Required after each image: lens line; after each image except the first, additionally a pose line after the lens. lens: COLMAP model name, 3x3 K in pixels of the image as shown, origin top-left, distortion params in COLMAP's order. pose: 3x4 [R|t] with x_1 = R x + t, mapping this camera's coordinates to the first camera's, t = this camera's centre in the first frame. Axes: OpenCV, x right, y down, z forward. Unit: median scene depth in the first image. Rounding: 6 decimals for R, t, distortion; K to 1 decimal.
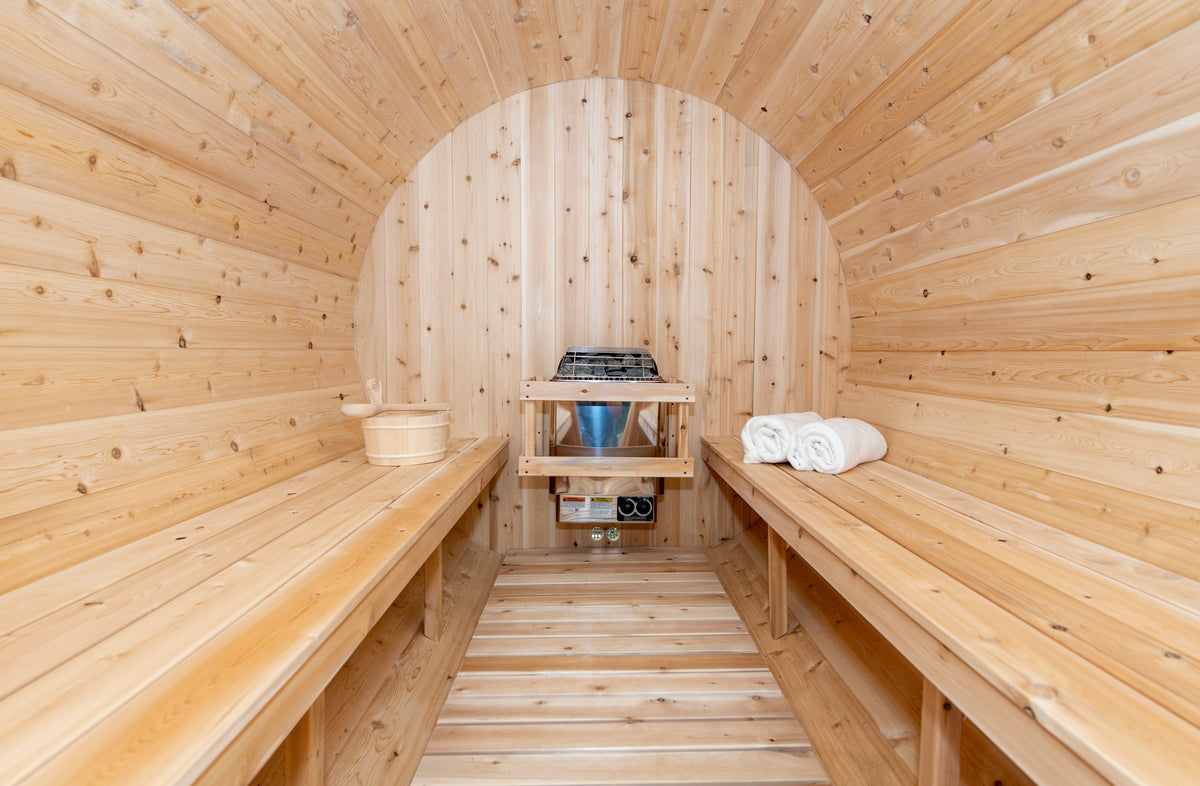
lens RADIAL K [[642.3, 0, 600.0], [0, 642.3, 393.0], [0, 0, 1]] dist [0.002929, -0.000383]
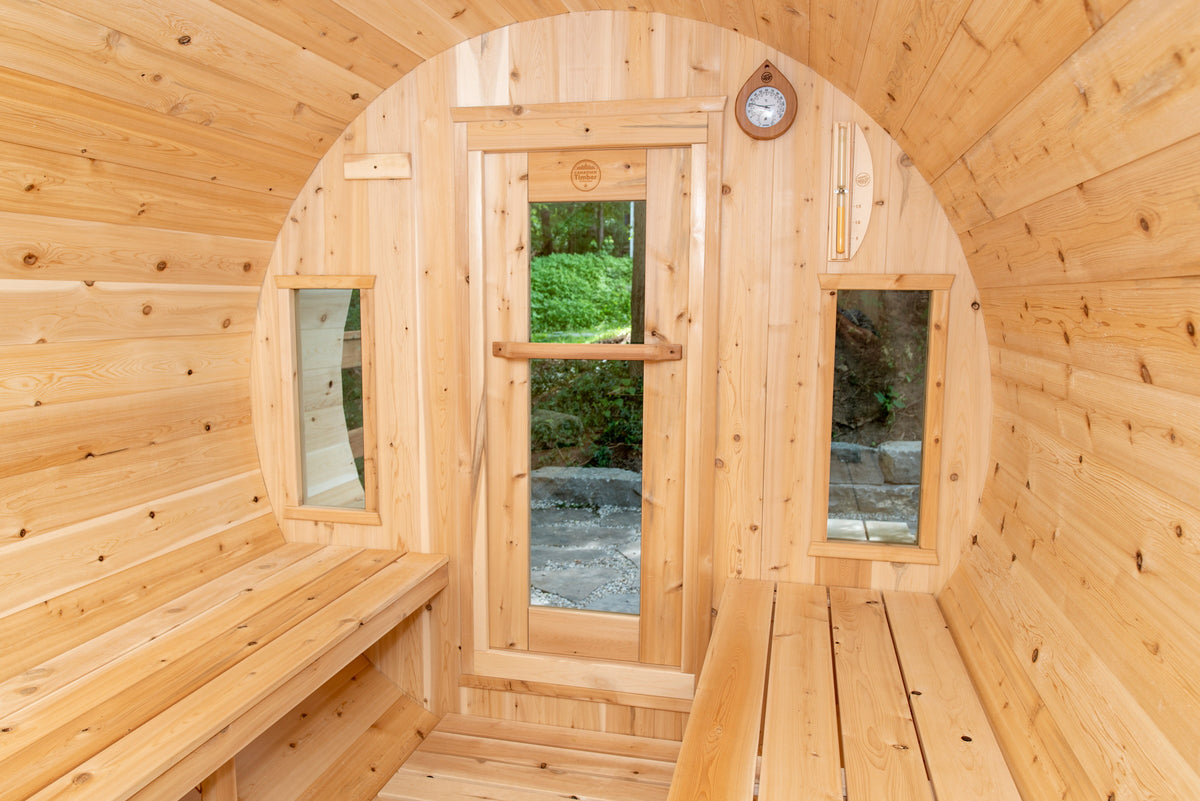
lens RADIAL K [[832.2, 0, 600.0], [0, 832.2, 400.5], [0, 0, 1]] dist [0.002039, 0.005192]
pose [[-0.968380, -0.039015, 0.246409, -0.322454], [0.007193, 0.982919, 0.183898, -0.312591], [-0.249375, 0.179855, -0.951559, 1.324793]]
